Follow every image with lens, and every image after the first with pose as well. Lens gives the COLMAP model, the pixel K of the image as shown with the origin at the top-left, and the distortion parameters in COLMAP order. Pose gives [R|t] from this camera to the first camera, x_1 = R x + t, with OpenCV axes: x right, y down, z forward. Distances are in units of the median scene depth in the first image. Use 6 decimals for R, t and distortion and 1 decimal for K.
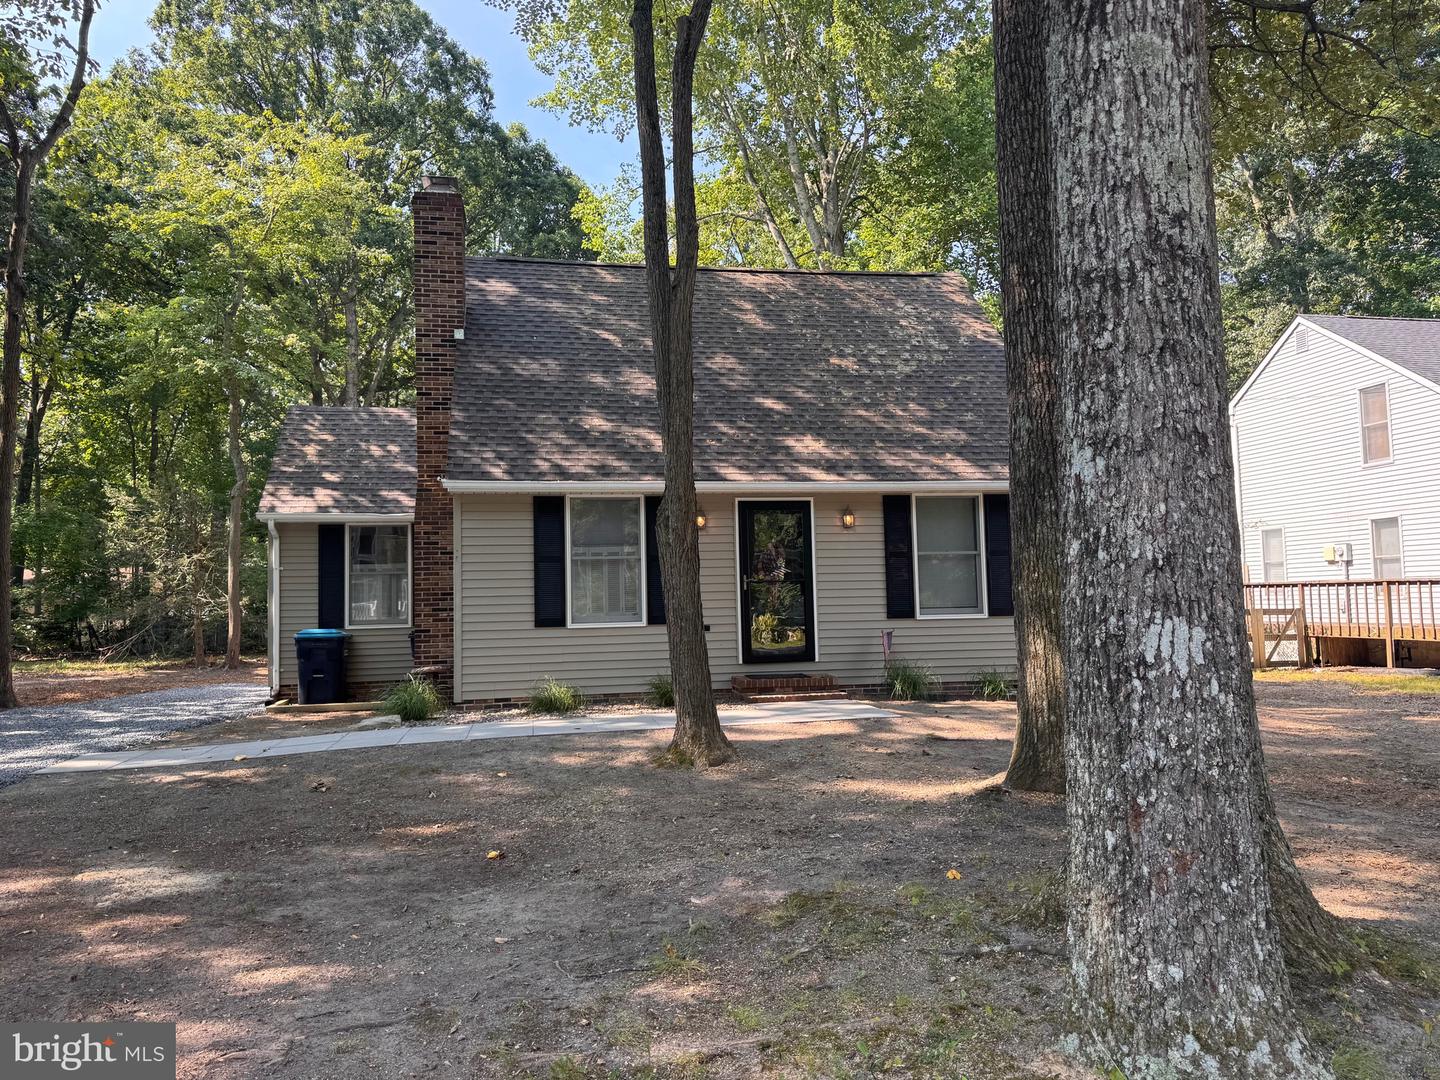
lens RADIAL K [[1015.2, 0, 717.6], [0, 1015.2, 546.1], [0, 0, 1]] dist [0.069509, -0.103675]
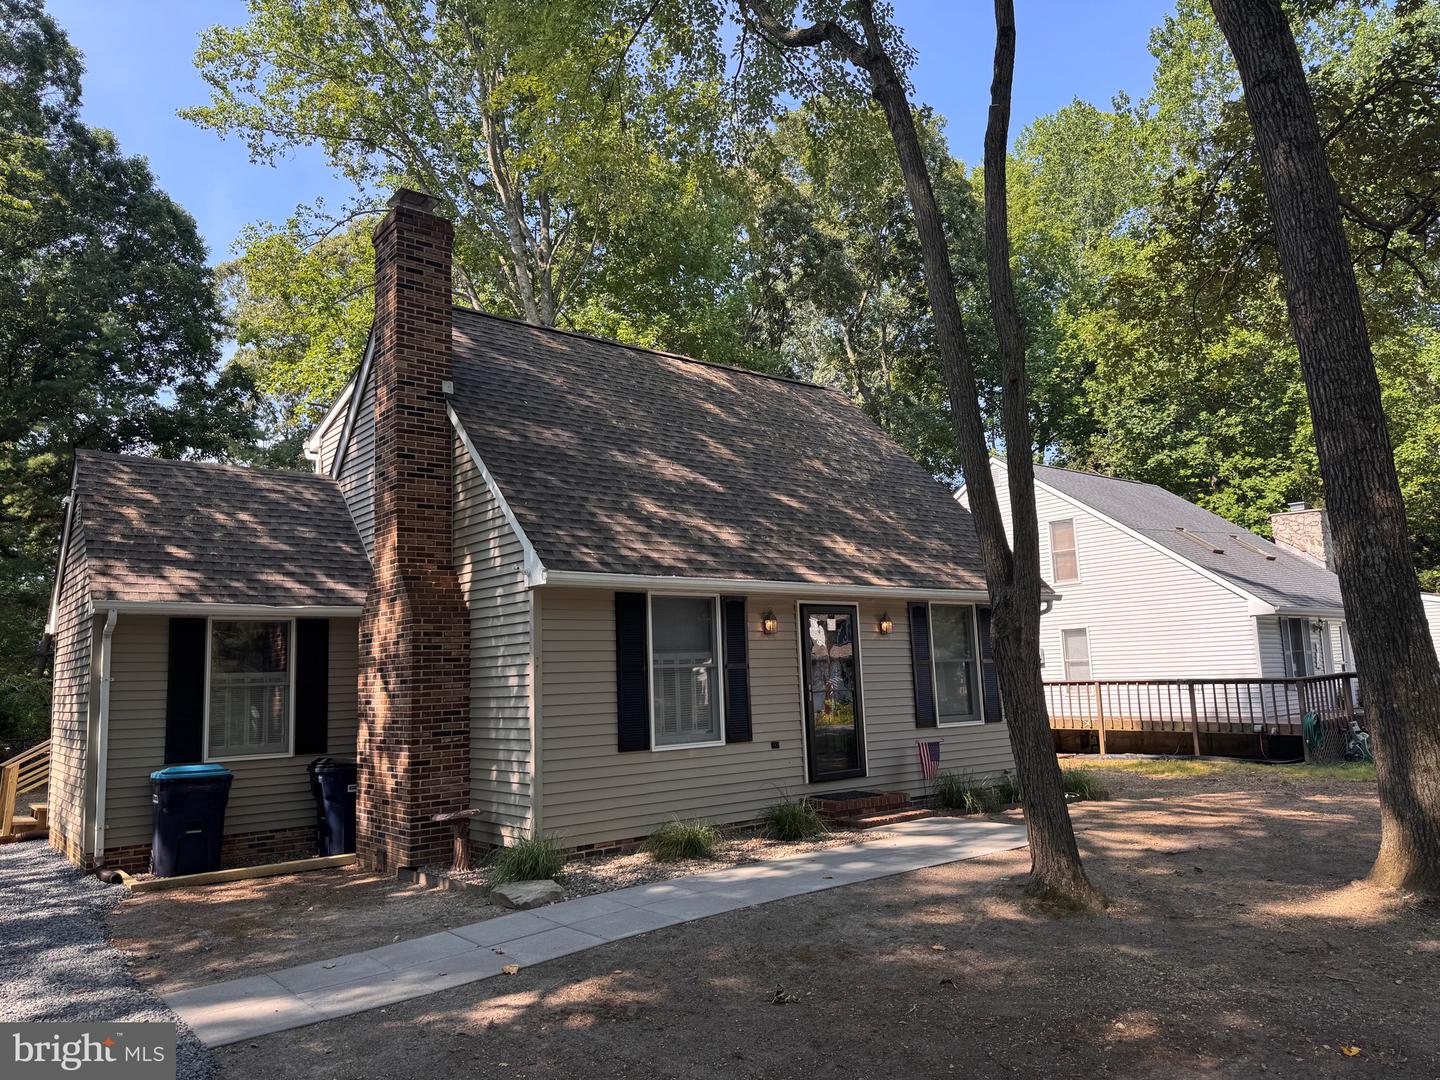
lens RADIAL K [[1023.1, 0, 720.0], [0, 1023.1, 540.0], [0, 0, 1]] dist [0.040621, -0.051976]
pose [[0.877754, 0.056961, 0.475713, -0.442967], [-0.009810, 0.994836, -0.101020, -0.006684], [-0.479010, 0.084004, 0.873781, 0.196346]]
